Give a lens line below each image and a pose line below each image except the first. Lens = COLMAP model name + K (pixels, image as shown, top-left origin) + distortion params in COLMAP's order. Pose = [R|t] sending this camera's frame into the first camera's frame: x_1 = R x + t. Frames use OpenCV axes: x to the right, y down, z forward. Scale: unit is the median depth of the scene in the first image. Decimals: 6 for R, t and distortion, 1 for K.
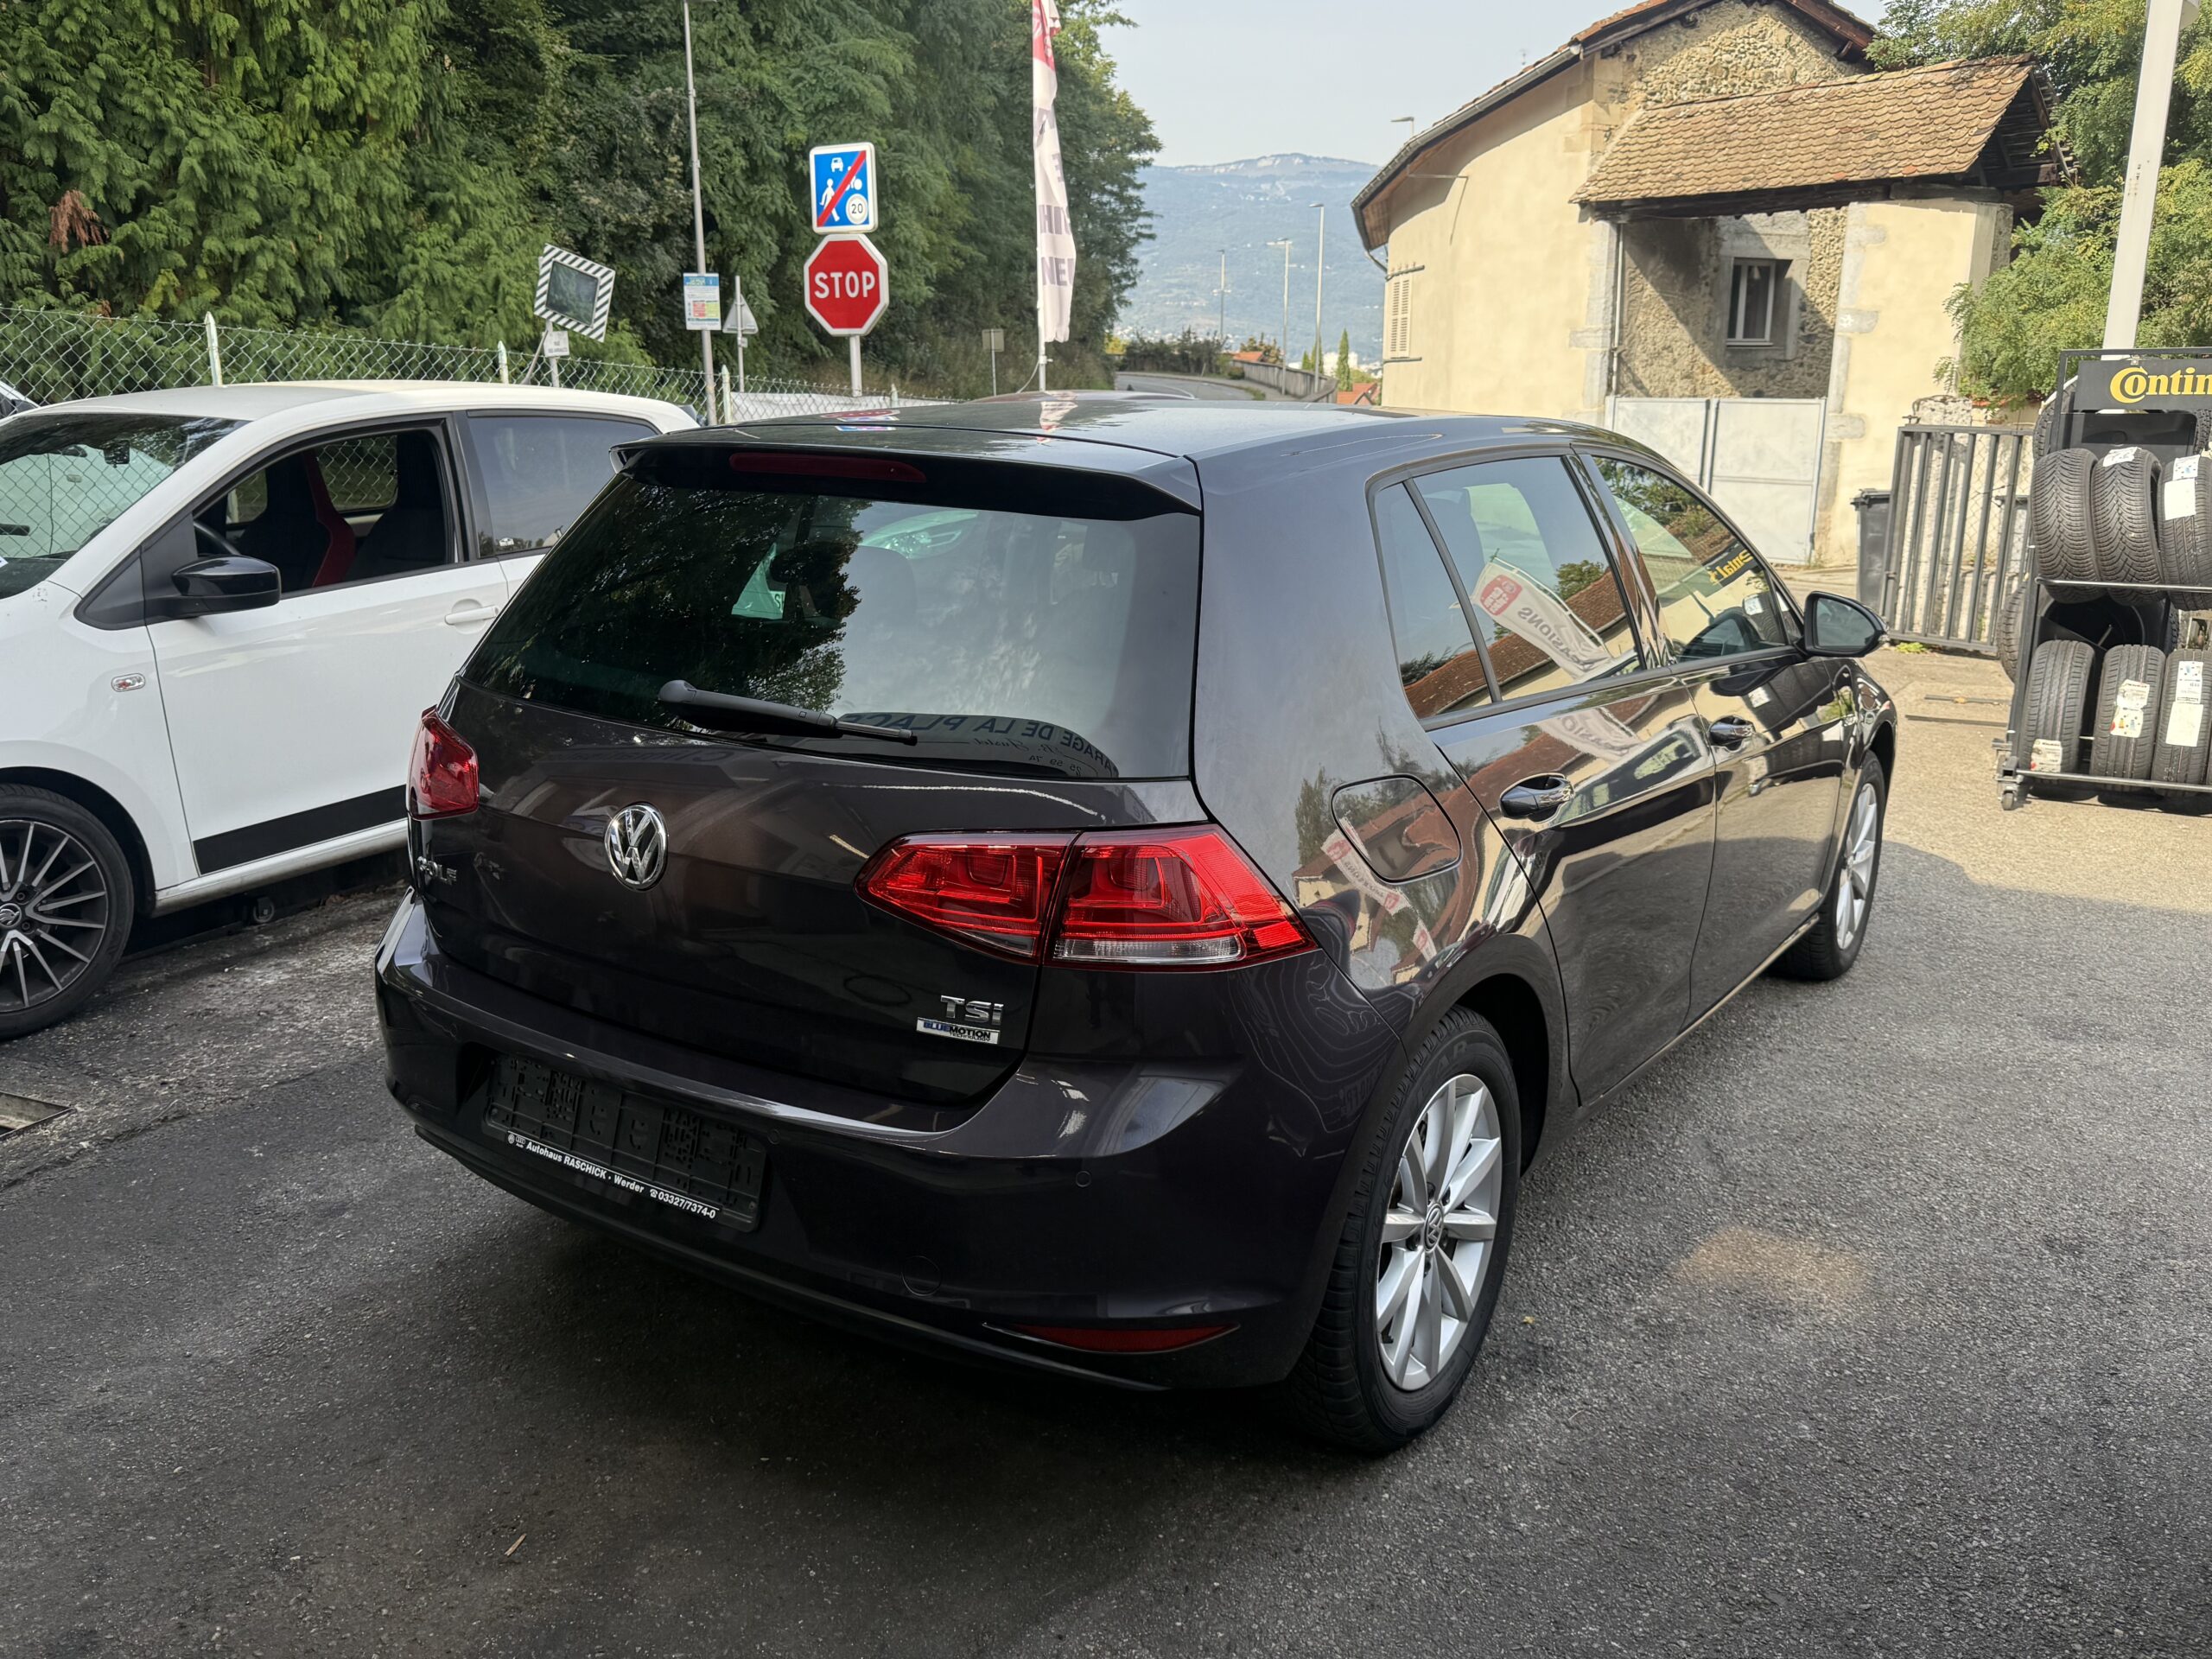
lens RADIAL K [[1676.1, 0, 1106.0], [0, 1676.1, 829.5], [0, 0, 1]] dist [-0.003186, -0.034652]
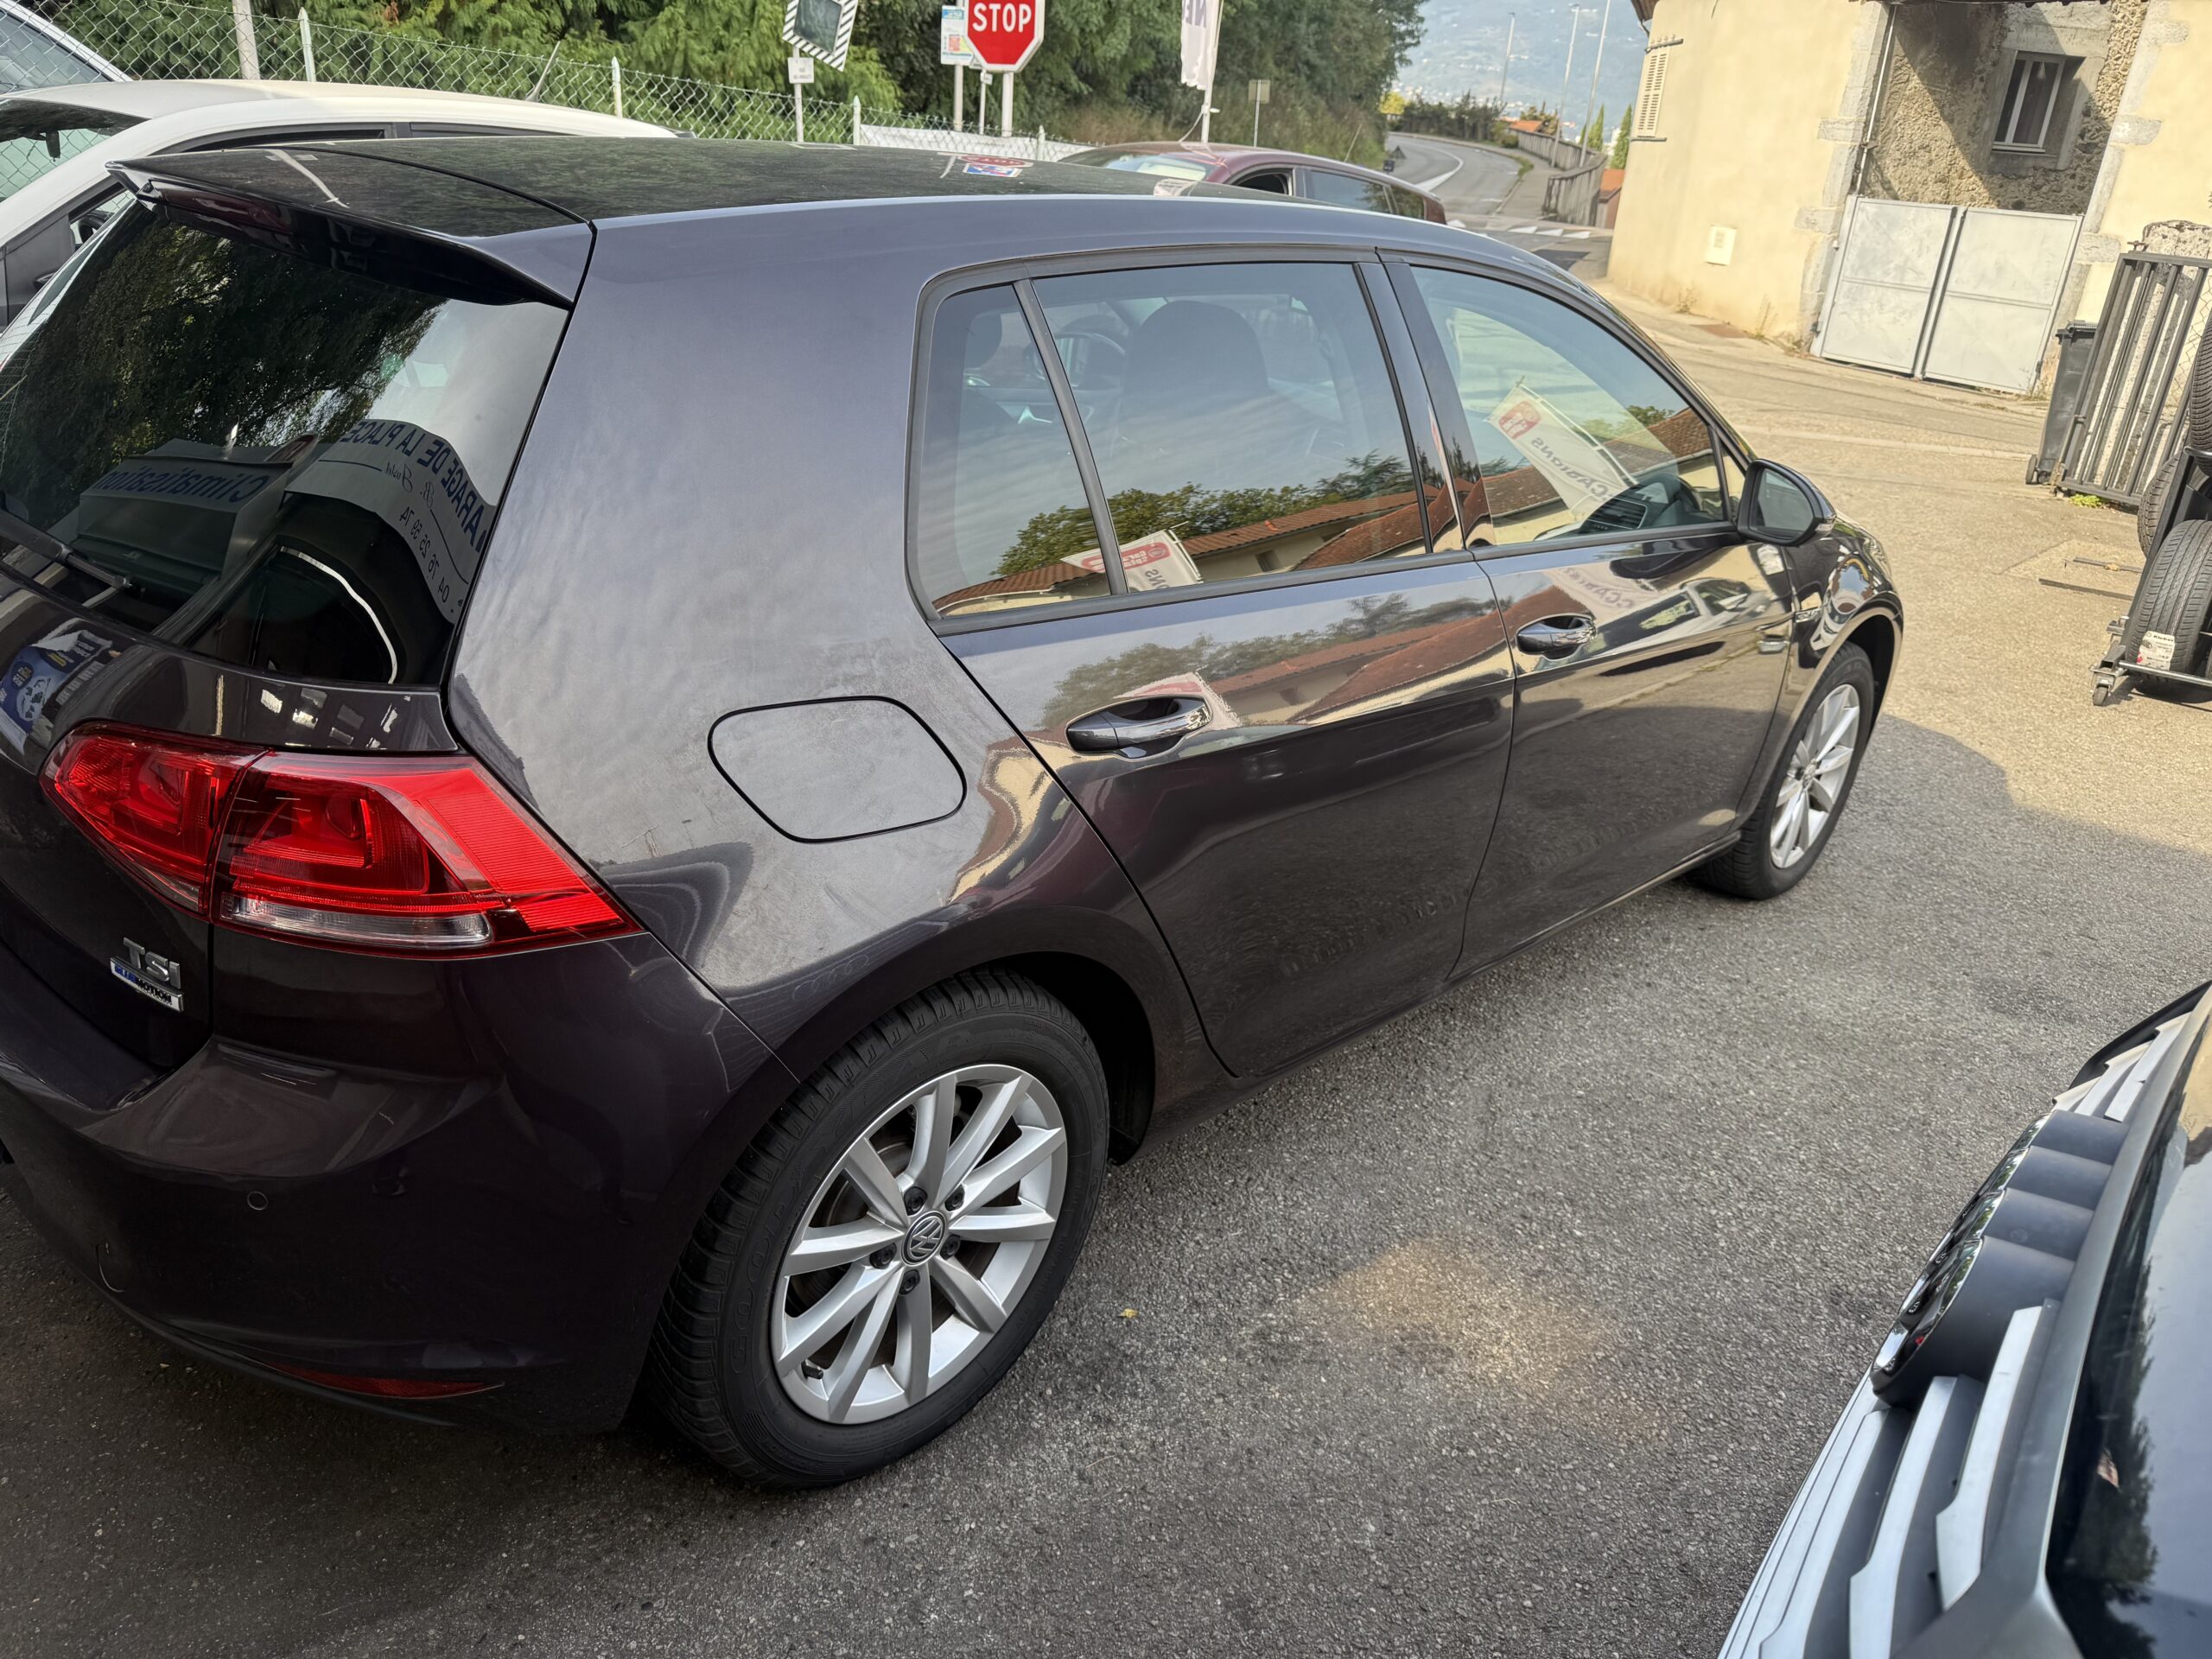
lens RADIAL K [[1557.3, 0, 1106.0], [0, 1557.3, 829.5], [0, 0, 1]] dist [-0.069733, 0.043409]
pose [[0.984447, 0.121356, -0.127029, 0.036031], [-0.098912, 0.980448, 0.170113, -0.009507], [0.145190, -0.154902, 0.977203, 0.031054]]
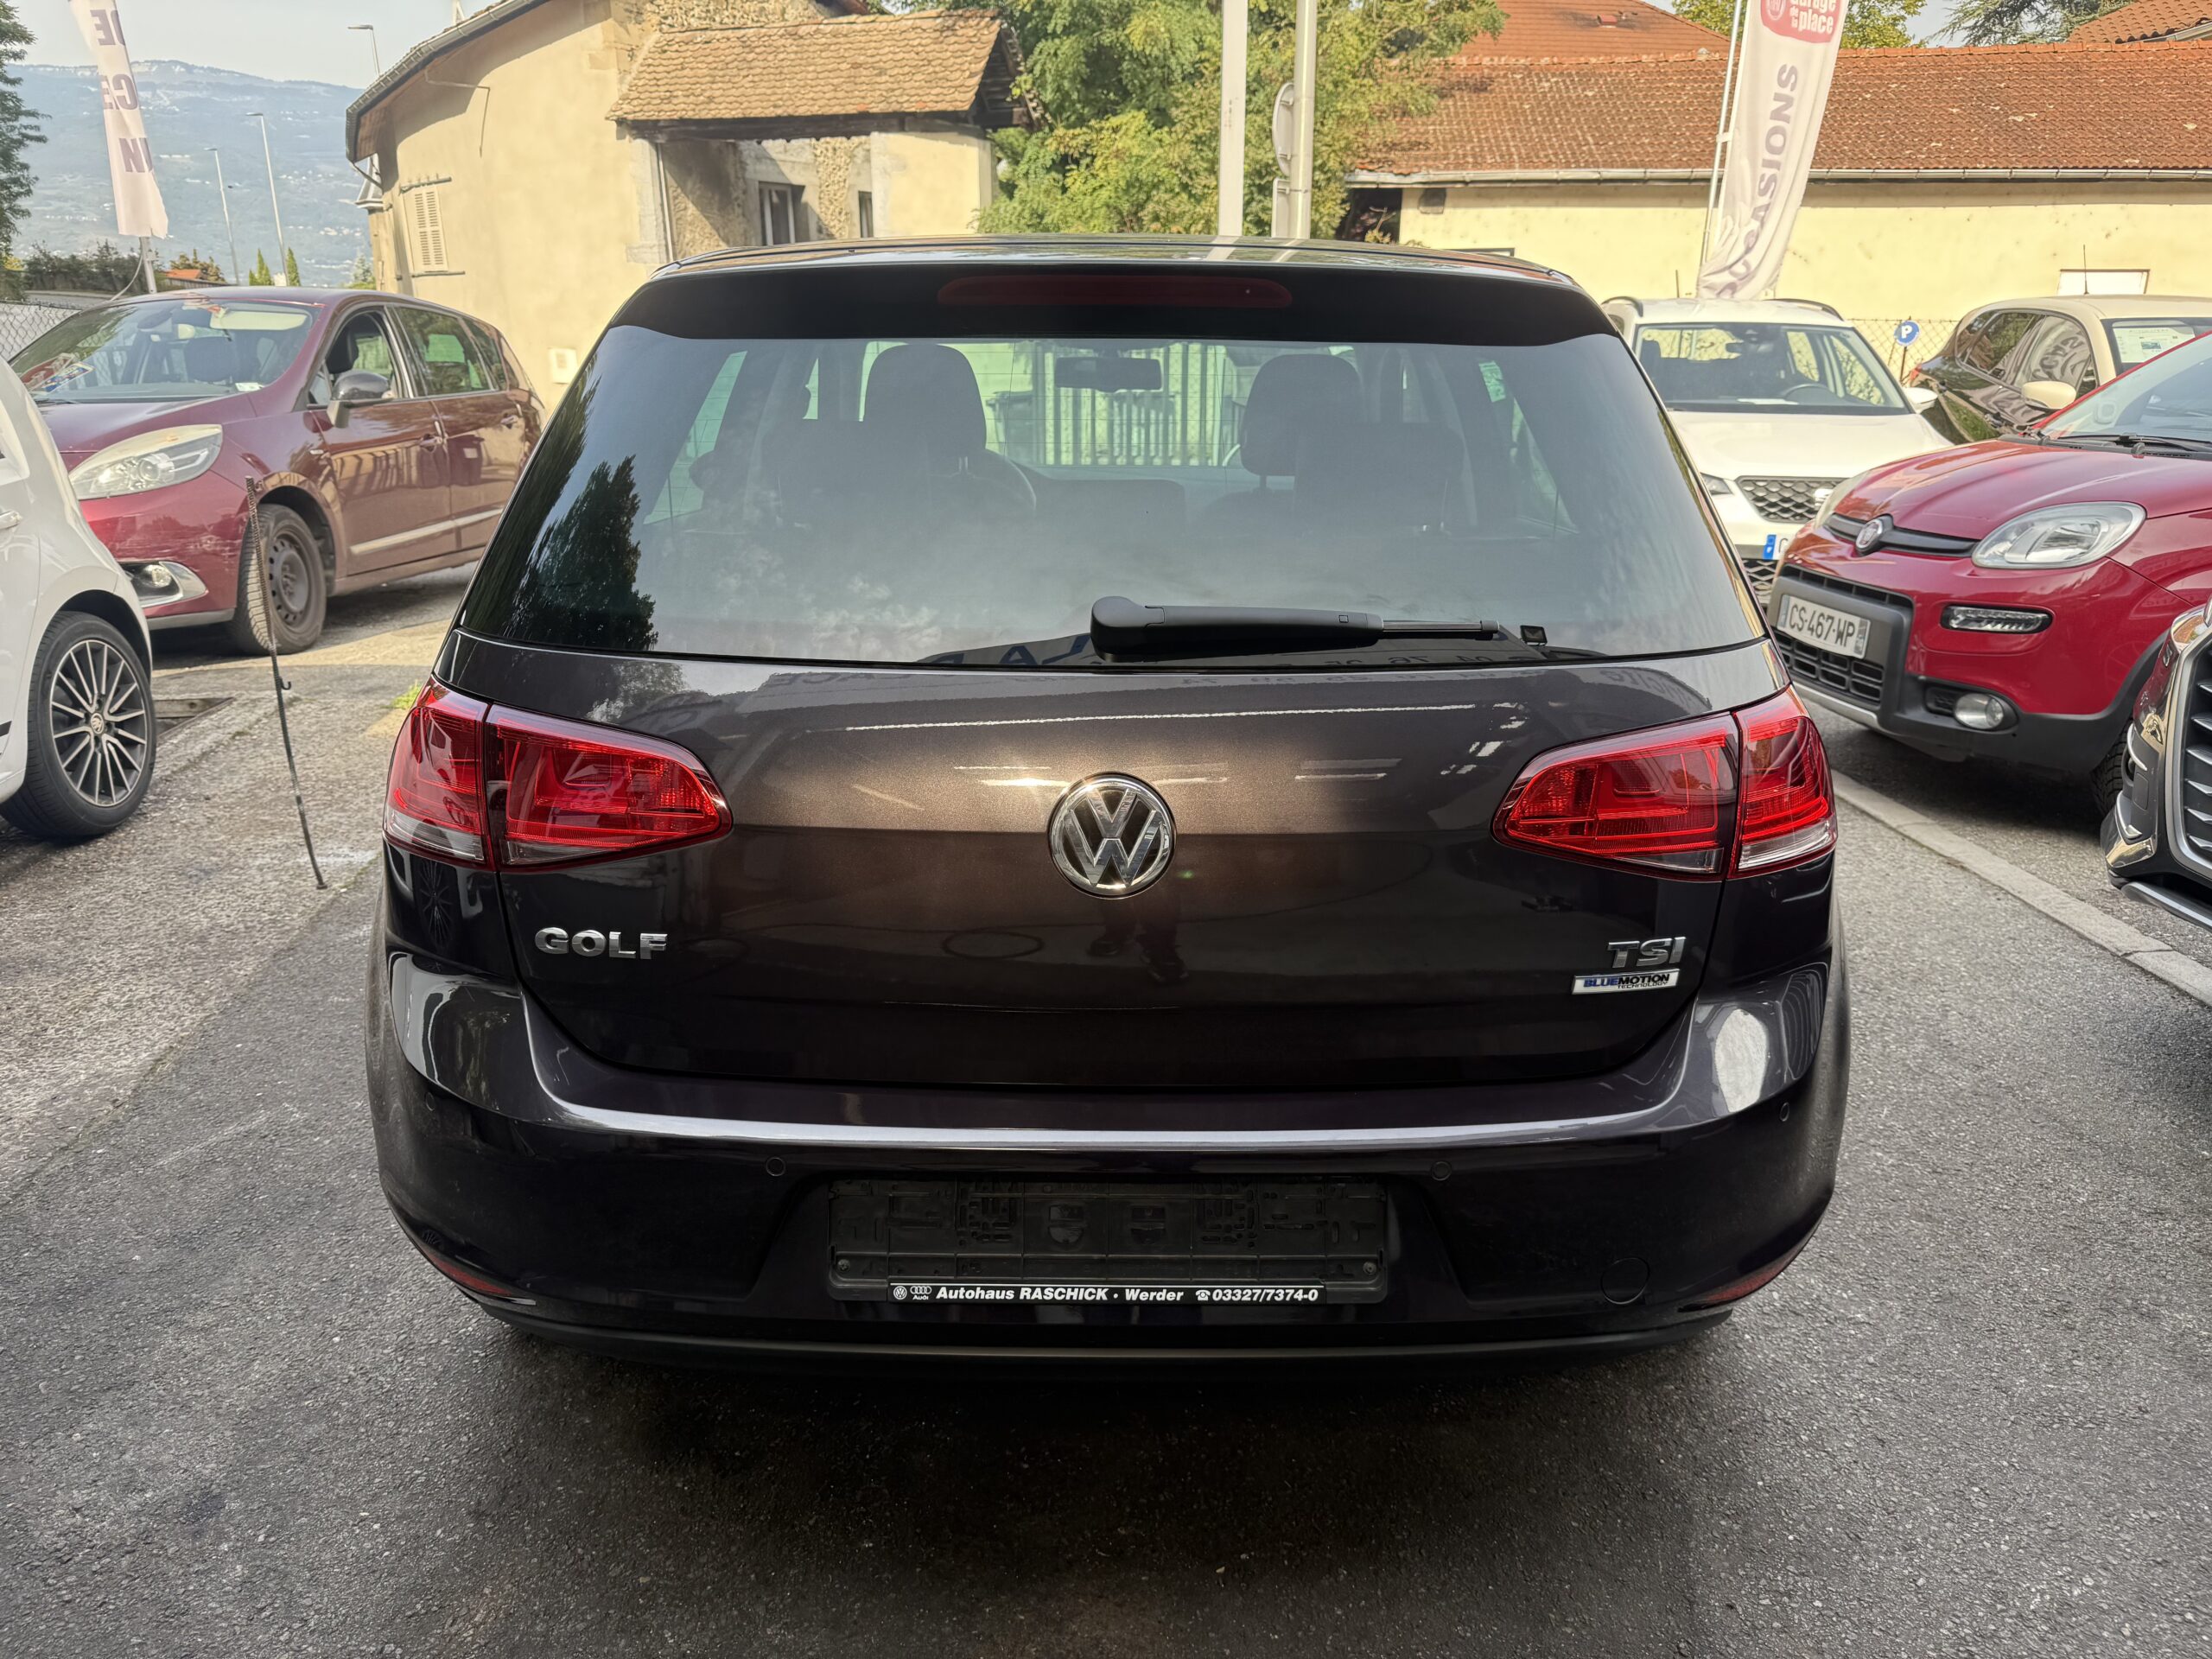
lens RADIAL K [[1525.5, 0, 1022.9], [0, 1525.5, 828.6], [0, 0, 1]] dist [-0.004157, -0.004605]
pose [[0.840560, -0.169684, 0.514458, -0.068278], [0.133728, 0.985281, 0.106481, -0.006930], [-0.524954, -0.020706, 0.850879, 0.050742]]
